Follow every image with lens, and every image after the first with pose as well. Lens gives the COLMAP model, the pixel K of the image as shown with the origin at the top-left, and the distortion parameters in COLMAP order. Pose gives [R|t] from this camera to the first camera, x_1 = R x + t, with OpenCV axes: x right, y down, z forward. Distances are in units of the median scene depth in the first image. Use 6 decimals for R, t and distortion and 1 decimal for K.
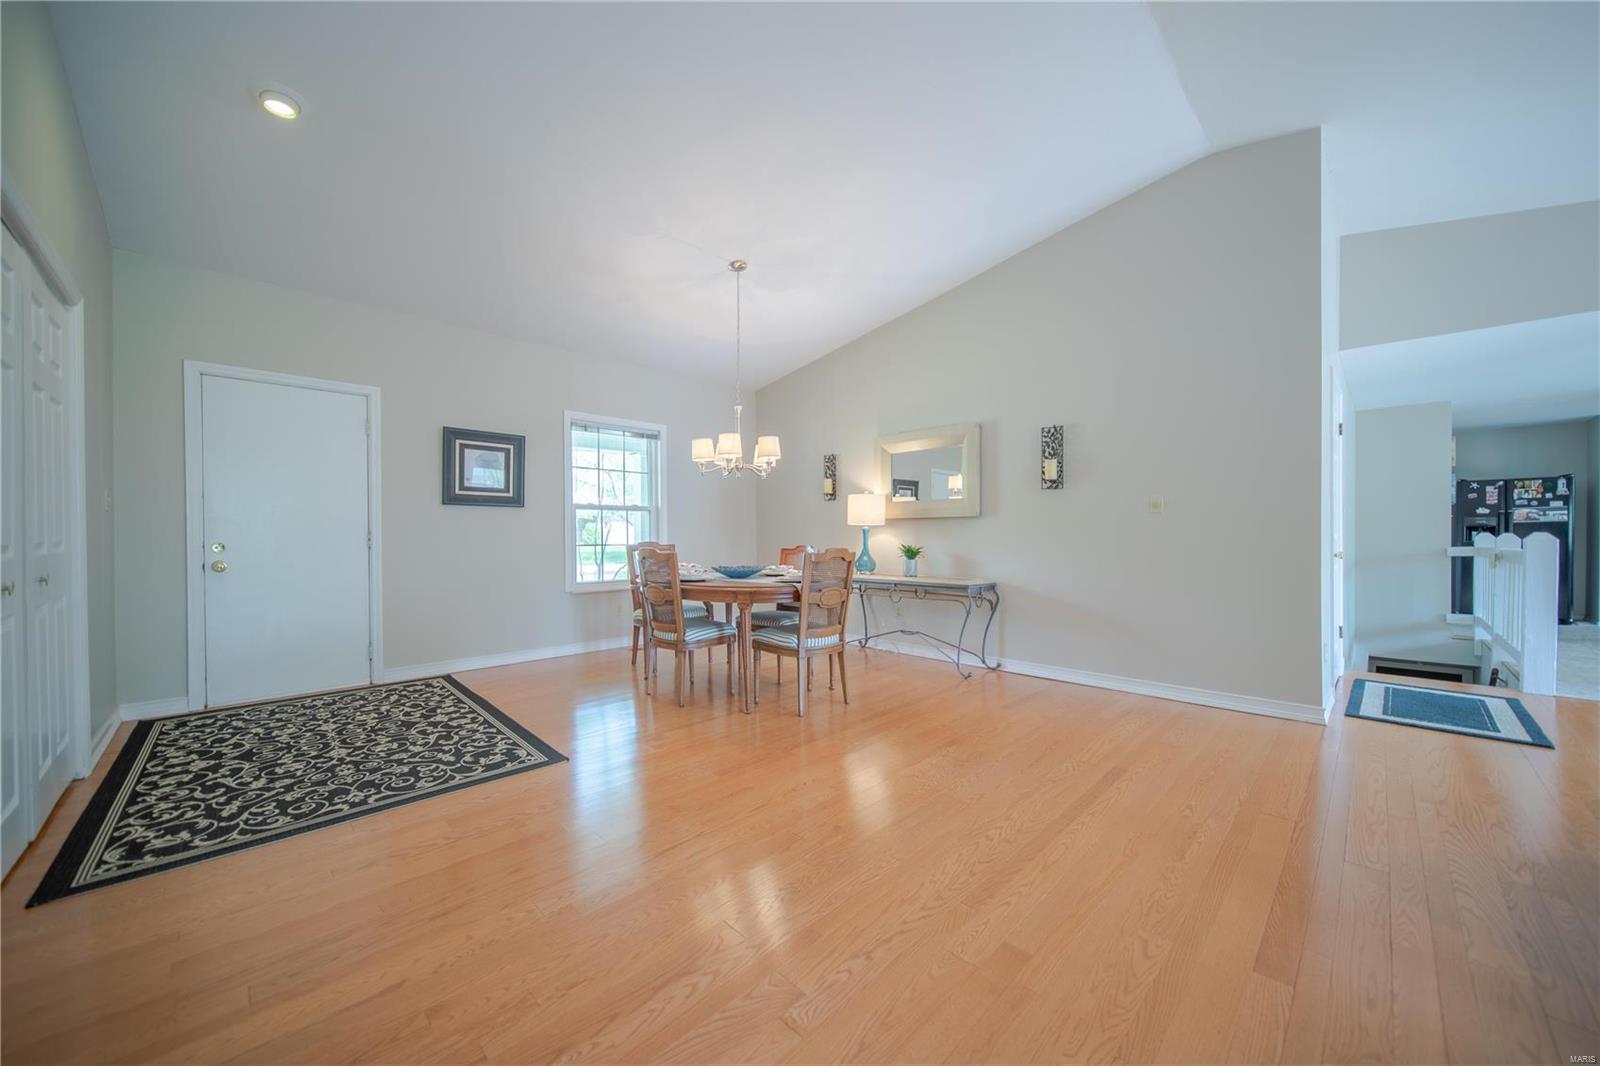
lens RADIAL K [[571.1, 0, 799.7], [0, 571.1, 540.5], [0, 0, 1]] dist [0.000513, -0.002697]
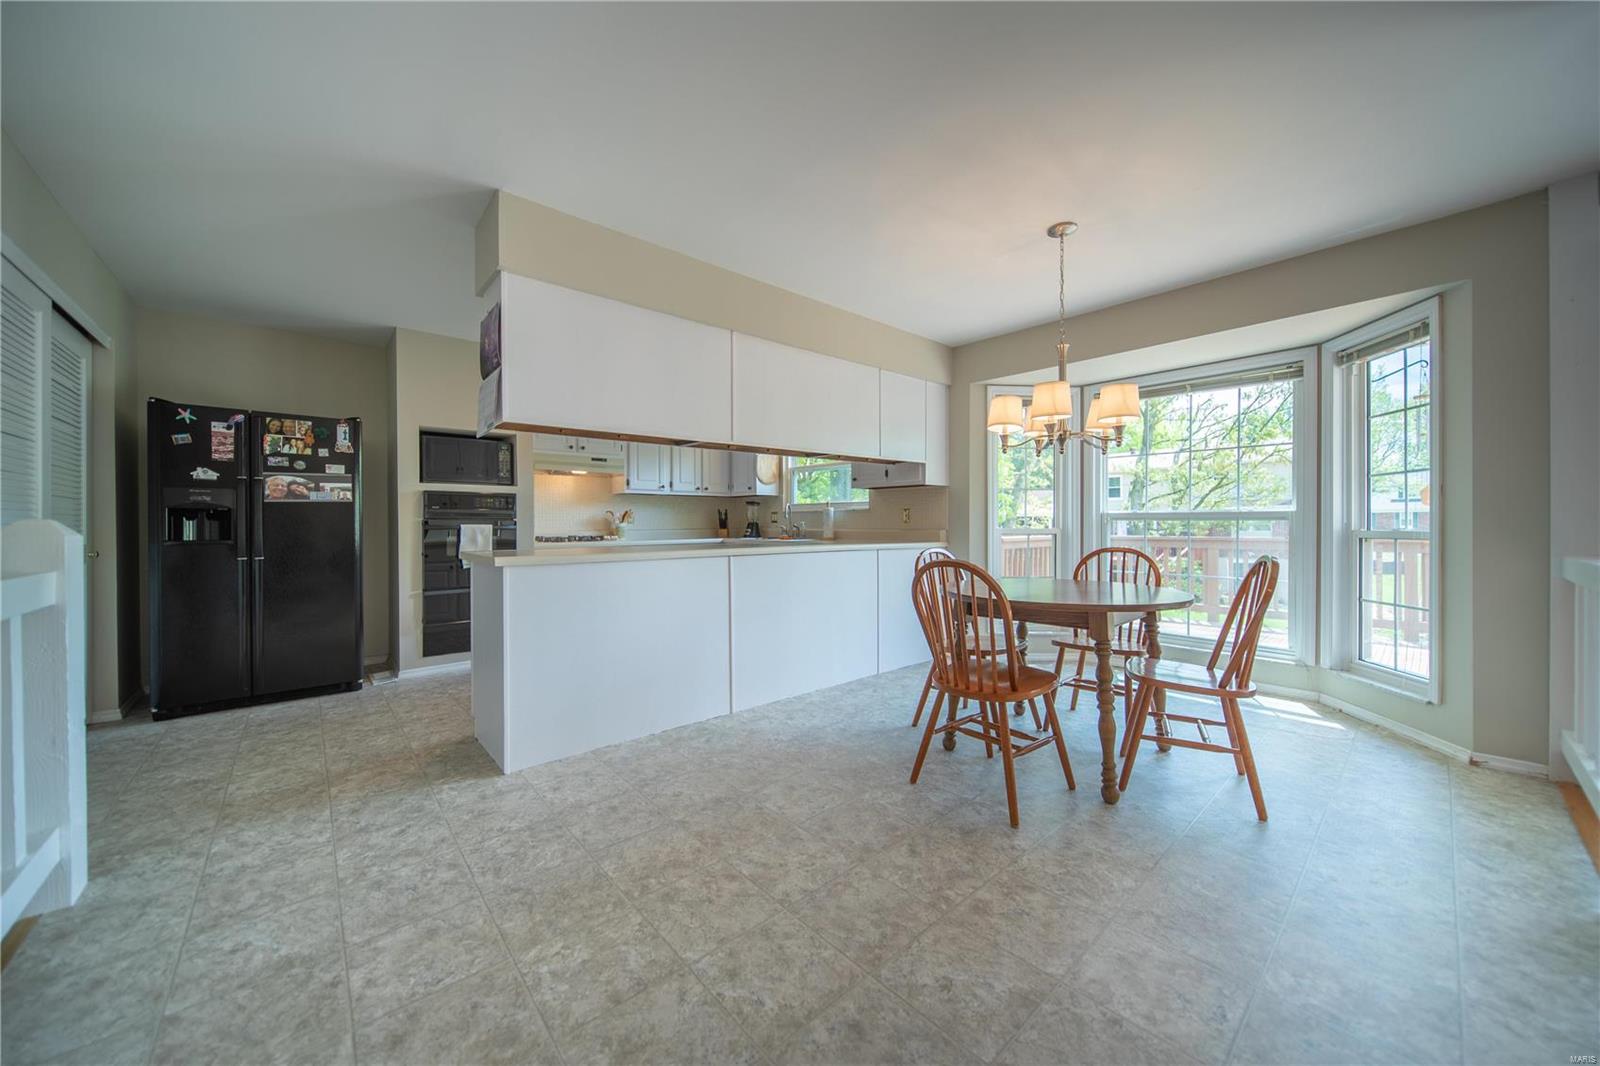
lens RADIAL K [[547.2, 0, 787.2], [0, 547.2, 524.7], [0, 0, 1]] dist [-0.000683, -0.000052]
pose [[0.052309, 0.001903, 0.998629, 1.198816], [0.014366, 0.999893, -0.002658, -0.006819], [-0.998528, 0.014486, 0.052276, 0.779993]]
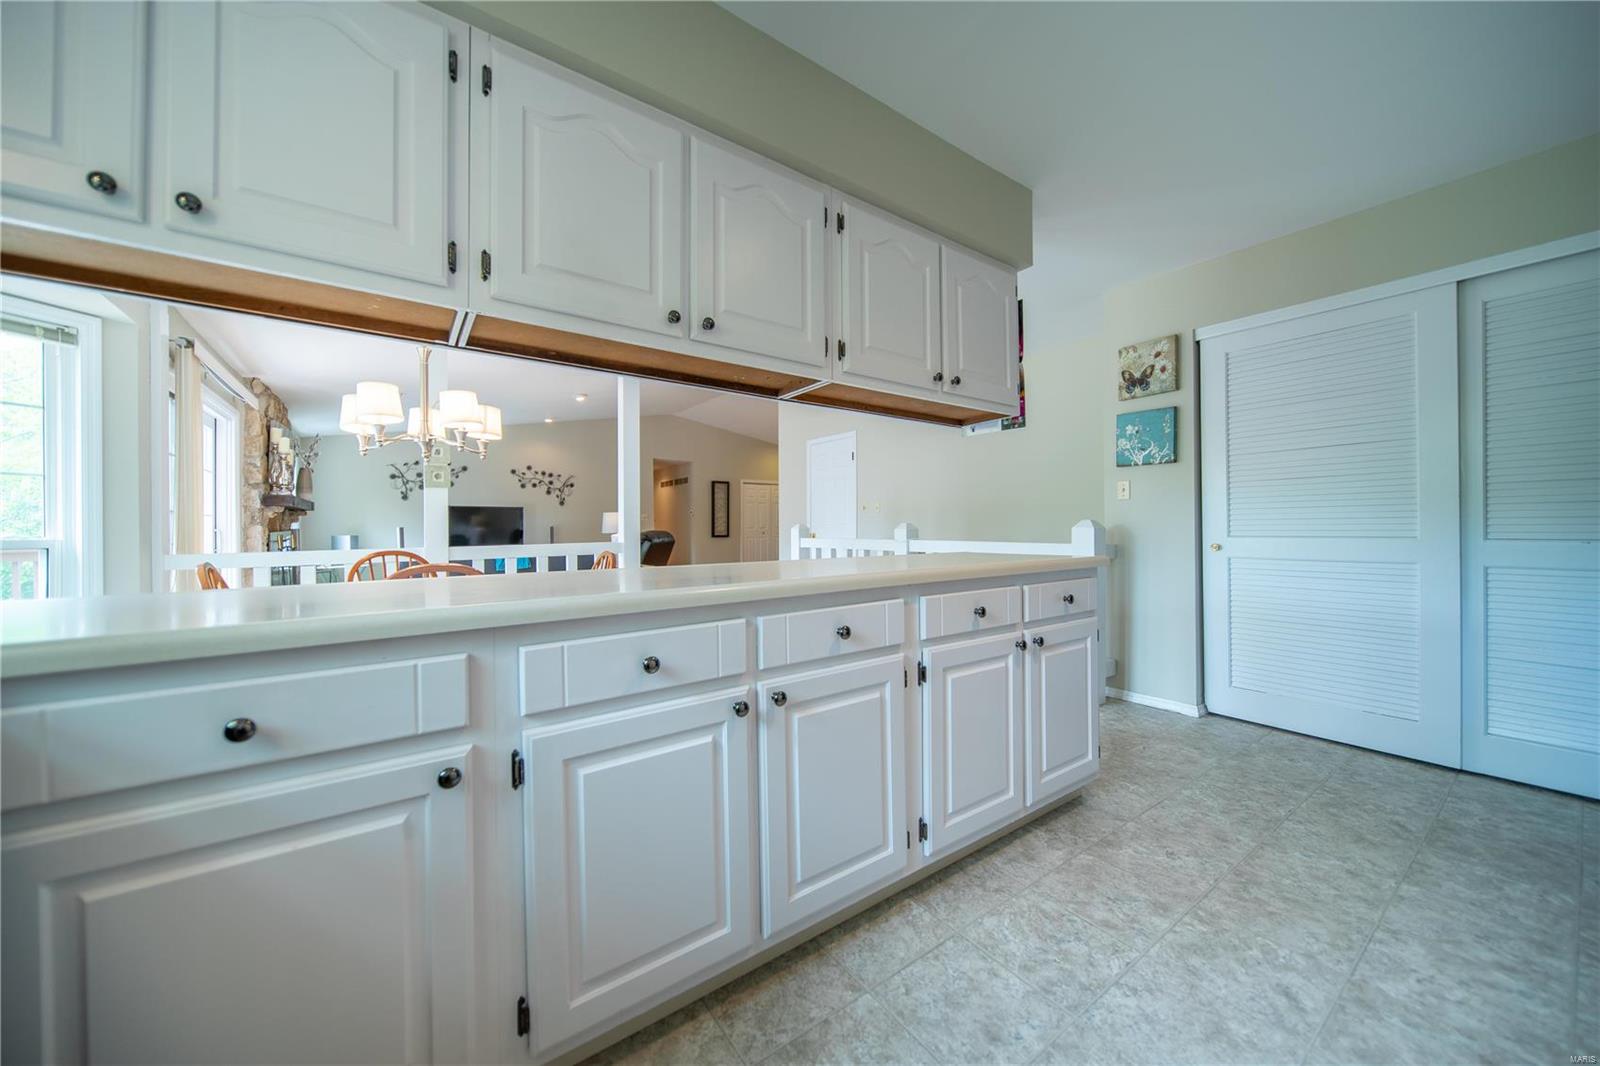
lens RADIAL K [[562.5, 0, 800.0], [0, 562.5, 533.0], [0, 0, 1]] dist [-0.001294, -0.000016]
pose [[-0.147140, 0.015270, -0.988998, 2.165365], [-0.003511, 0.999866, 0.015960, -0.011927], [0.989109, 0.005821, -0.147066, 0.942842]]
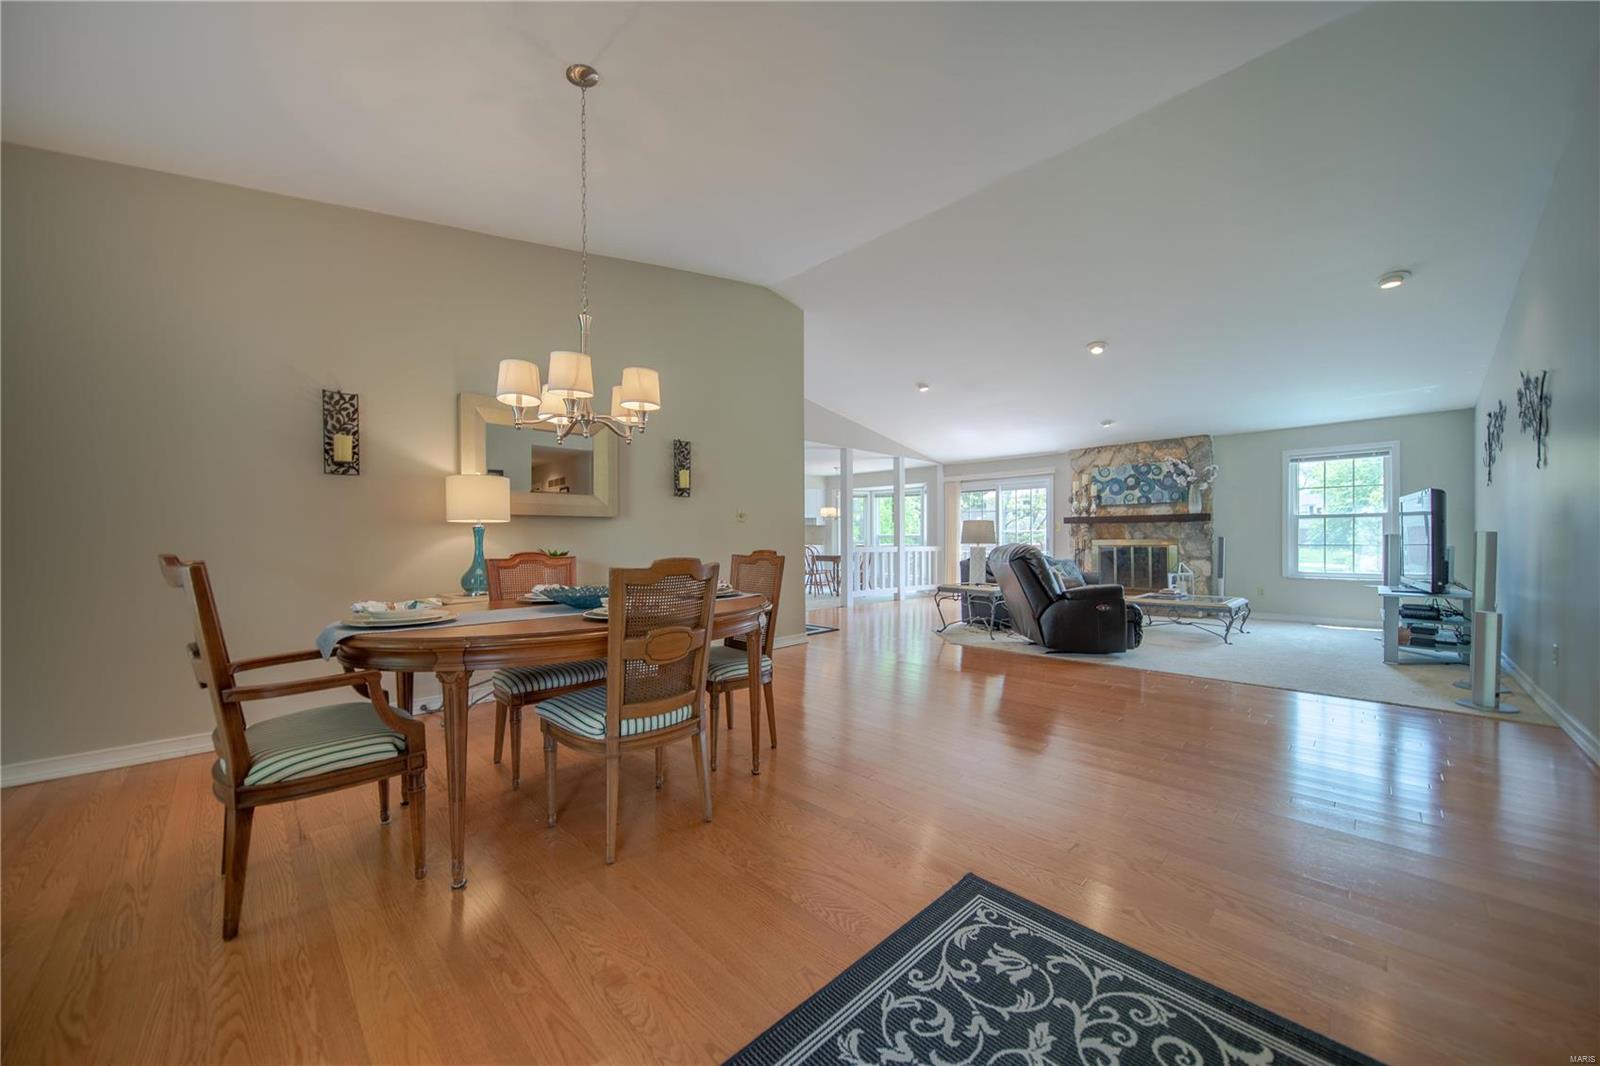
lens RADIAL K [[571.1, 0, 799.7], [0, 571.1, 540.5], [0, 0, 1]] dist [0.000513, -0.002697]
pose [[0.004780, -0.000649, 0.999988, -0.584396], [0.012842, 0.999917, 0.000587, -0.001206], [-0.999906, 0.012839, 0.004788, 0.654028]]
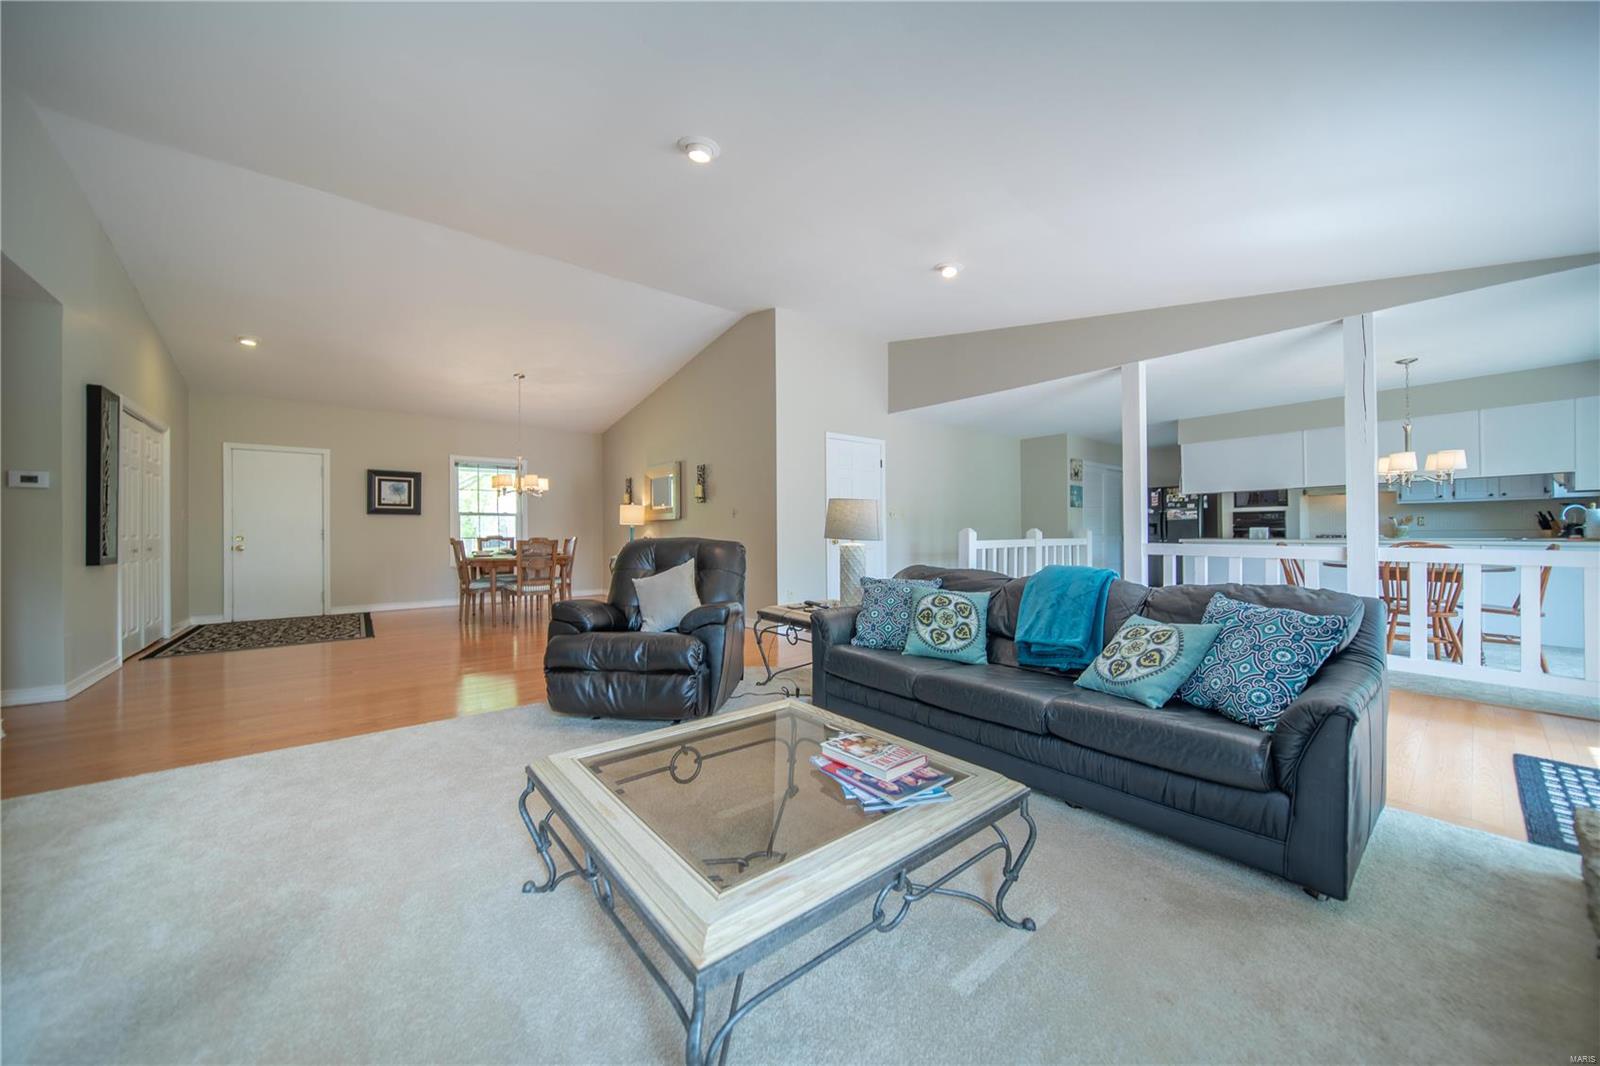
lens RADIAL K [[562.5, 0, 800.0], [0, 562.5, 533.0], [0, 0, 1]] dist [-0.001294, -0.000016]
pose [[0.995781, -0.003409, -0.091693, 0.786195], [0.002403, 0.999936, -0.011086, 0.015472], [0.091725, 0.010818, 0.995726, -0.542900]]
